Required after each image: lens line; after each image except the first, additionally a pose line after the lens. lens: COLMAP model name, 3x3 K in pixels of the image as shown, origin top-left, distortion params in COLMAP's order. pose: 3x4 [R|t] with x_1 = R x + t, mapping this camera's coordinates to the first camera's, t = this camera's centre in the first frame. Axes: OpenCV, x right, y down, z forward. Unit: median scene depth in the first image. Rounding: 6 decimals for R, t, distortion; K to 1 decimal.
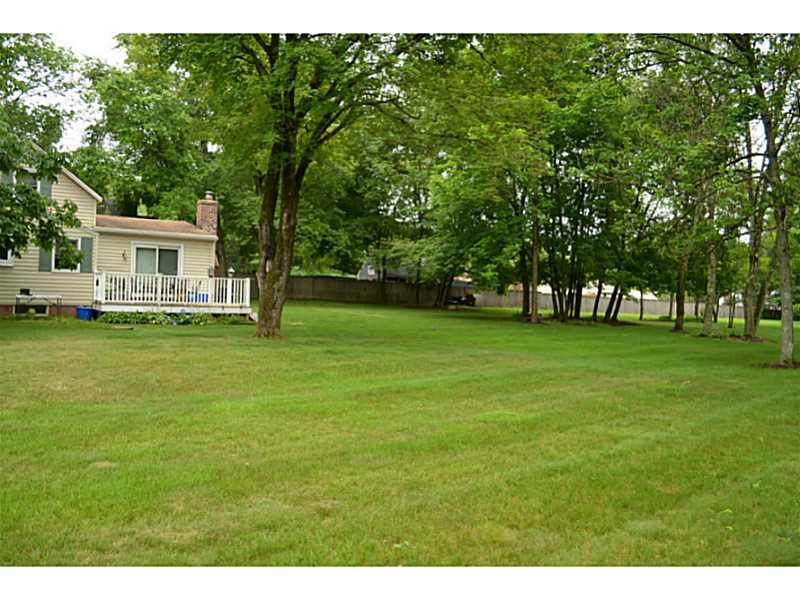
lens RADIAL K [[640.0, 0, 400.0], [0, 640.0, 300.0], [0, 0, 1]] dist [-0.079591, 0.008361]
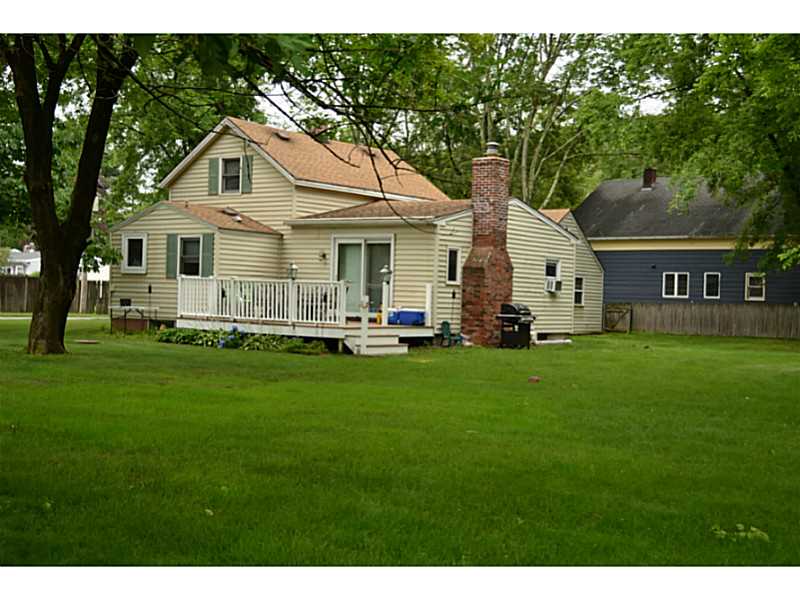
lens RADIAL K [[1177.4, 0, 400.0], [0, 1177.4, 300.0], [0, 0, 1]] dist [0.008502, 0.004260]
pose [[0.327357, -0.028085, -0.944483, 0.897874], [-0.038248, 0.998345, -0.042943, 0.033022], [0.944126, 0.050182, 0.325741, 0.729334]]
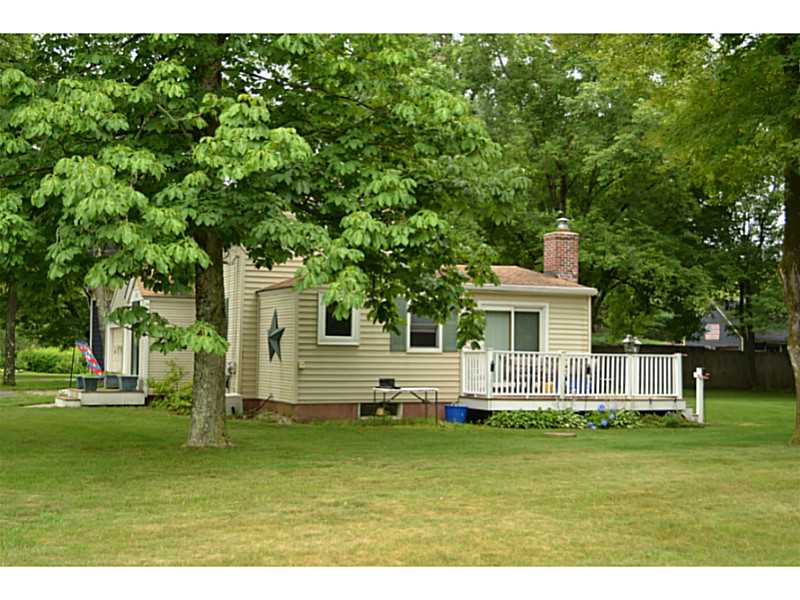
lens RADIAL K [[1094.2, 0, 400.0], [0, 1094.2, 300.0], [0, 0, 1]] dist [0.000581, -0.006935]
pose [[0.972500, -0.040049, -0.229433, -0.276494], [0.022183, 0.996554, -0.079929, -0.007018], [0.231843, 0.072641, 0.970037, -0.128416]]
